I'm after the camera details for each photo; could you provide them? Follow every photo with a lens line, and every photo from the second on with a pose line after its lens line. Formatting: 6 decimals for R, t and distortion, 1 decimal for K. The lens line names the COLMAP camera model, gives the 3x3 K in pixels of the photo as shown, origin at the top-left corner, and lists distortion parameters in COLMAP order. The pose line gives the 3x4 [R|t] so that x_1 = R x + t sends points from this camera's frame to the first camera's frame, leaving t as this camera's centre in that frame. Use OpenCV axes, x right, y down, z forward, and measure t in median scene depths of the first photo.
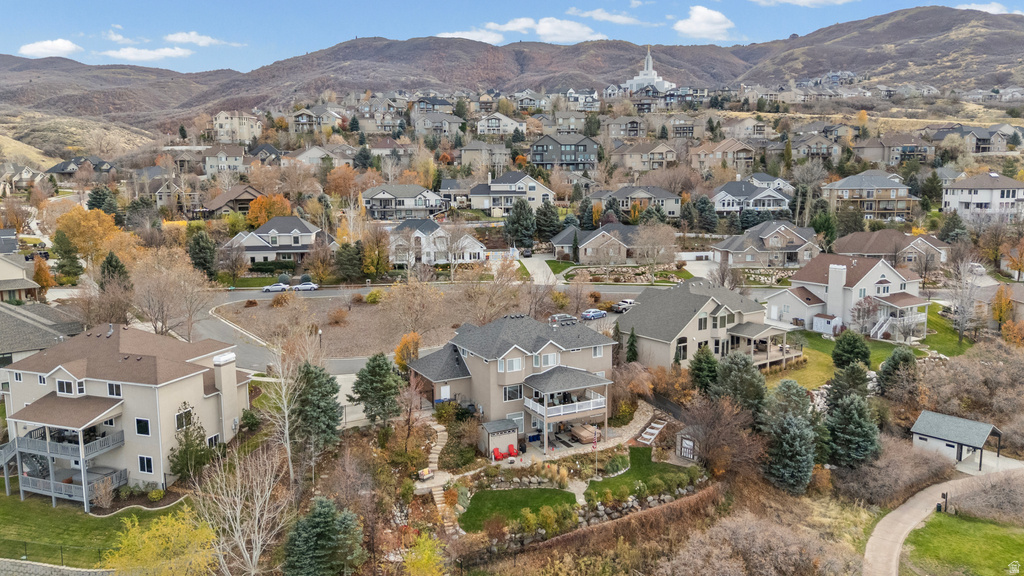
lens RADIAL K [[751.1, 0, 514.1], [0, 751.1, 282.4], [0, 0, 1]] dist [0.086540, -0.084307]
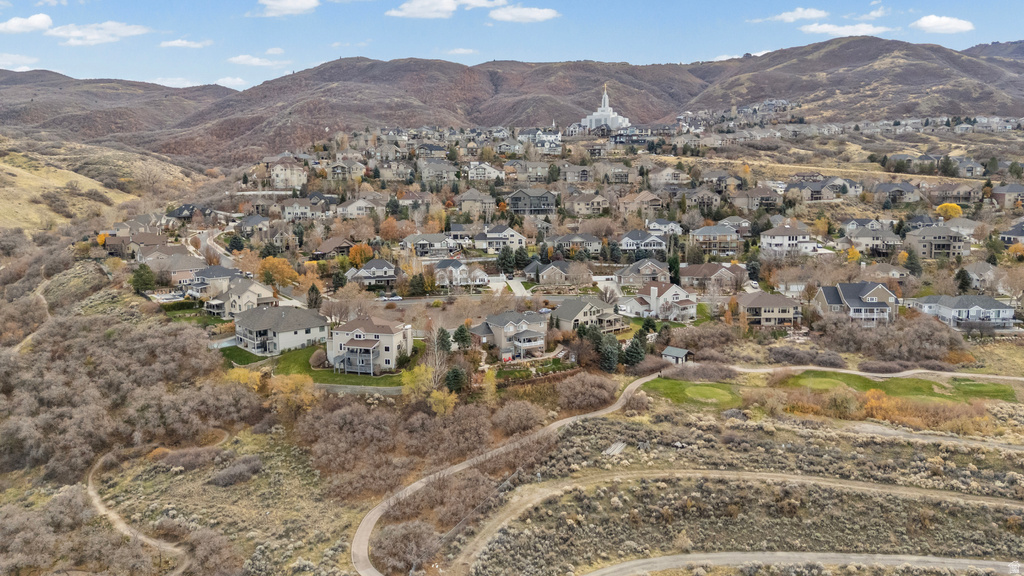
lens RADIAL K [[751.1, 0, 514.1], [0, 751.1, 282.4], [0, 0, 1]] dist [0.086540, -0.084307]
pose [[0.999368, -0.008842, 0.034441, -0.029315], [0.008922, 0.999958, -0.002142, -0.019837], [-0.034421, 0.002448, 0.999404, -0.644329]]
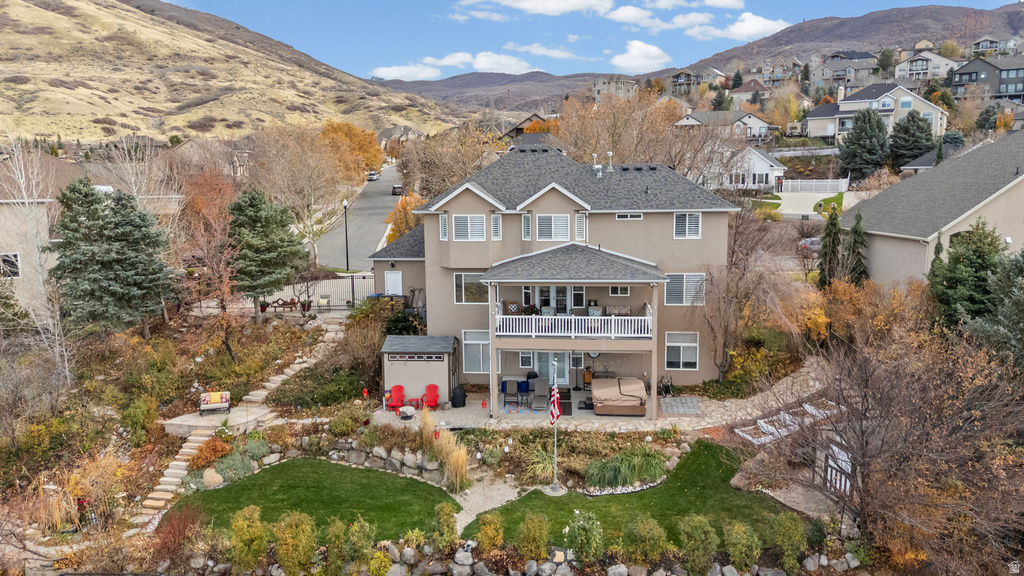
lens RADIAL K [[751.1, 0, 514.1], [0, 751.1, 282.4], [0, 0, 1]] dist [0.086540, -0.084307]
pose [[0.844734, 0.075265, -0.529868, 0.104580], [-0.075809, 0.996906, 0.020748, 0.048981], [0.529790, 0.022642, 0.847826, 0.222807]]
